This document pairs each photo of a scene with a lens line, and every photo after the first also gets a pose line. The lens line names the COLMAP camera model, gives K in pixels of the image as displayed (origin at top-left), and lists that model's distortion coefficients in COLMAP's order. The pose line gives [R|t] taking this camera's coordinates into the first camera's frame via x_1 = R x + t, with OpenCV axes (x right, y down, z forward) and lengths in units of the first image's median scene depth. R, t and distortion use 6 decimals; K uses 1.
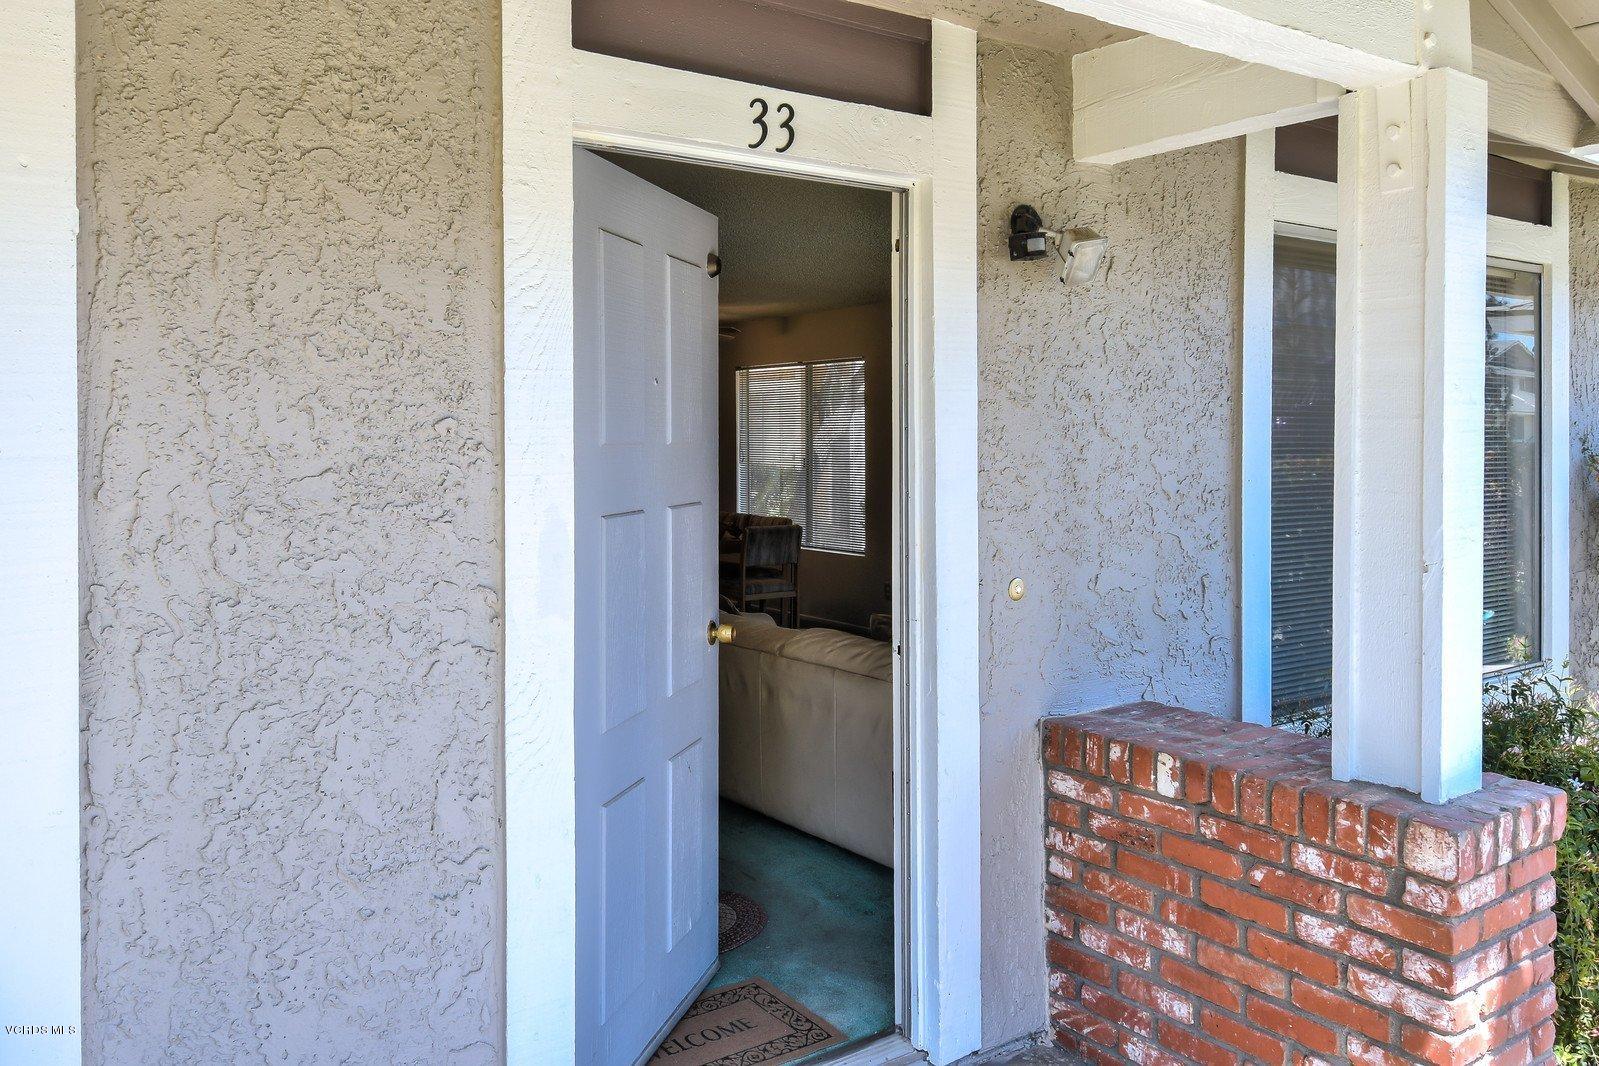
lens RADIAL K [[1231.5, 0, 799.7], [0, 1231.5, 438.0], [0, 0, 1]] dist [0.005004, -0.002110]
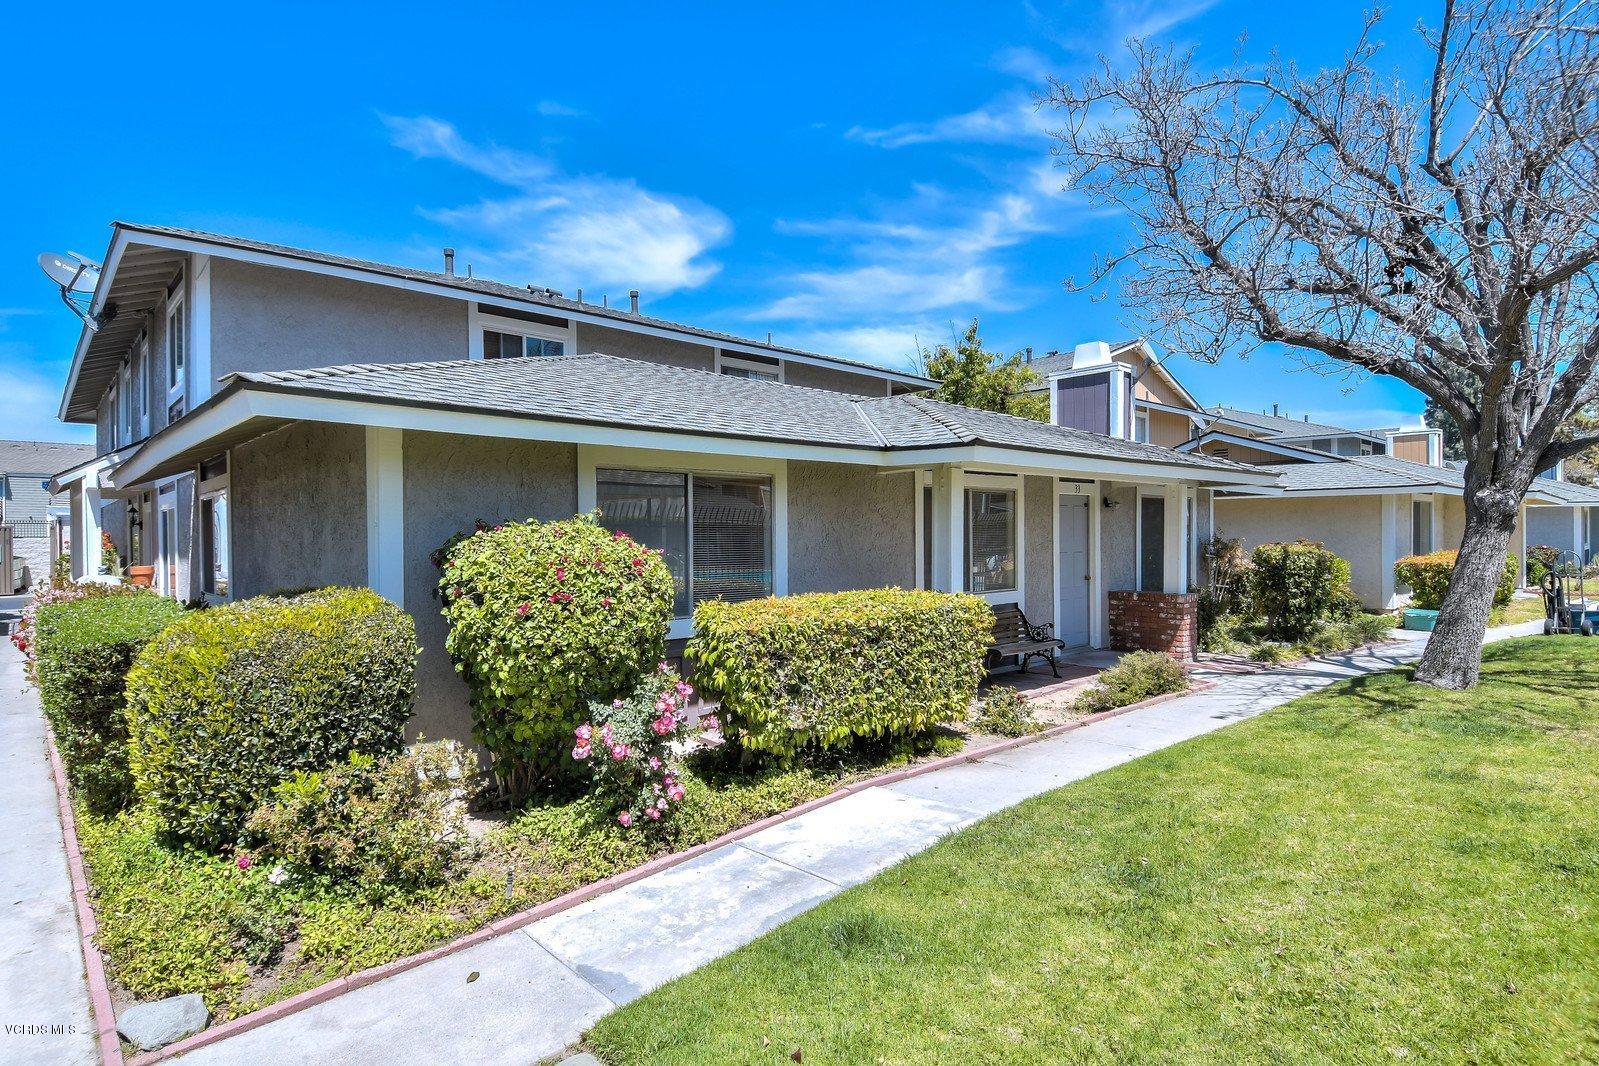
lens RADIAL K [[865.0, 0, 799.5], [0, 865.0, 533.0], [0, 0, 1]] dist [0.026864, -0.033719]
pose [[0.991415, -0.002191, 0.130735, -2.096638], [0.002638, 0.999991, -0.003247, -0.023382], [-0.130727, 0.003564, 0.991412, -3.320741]]
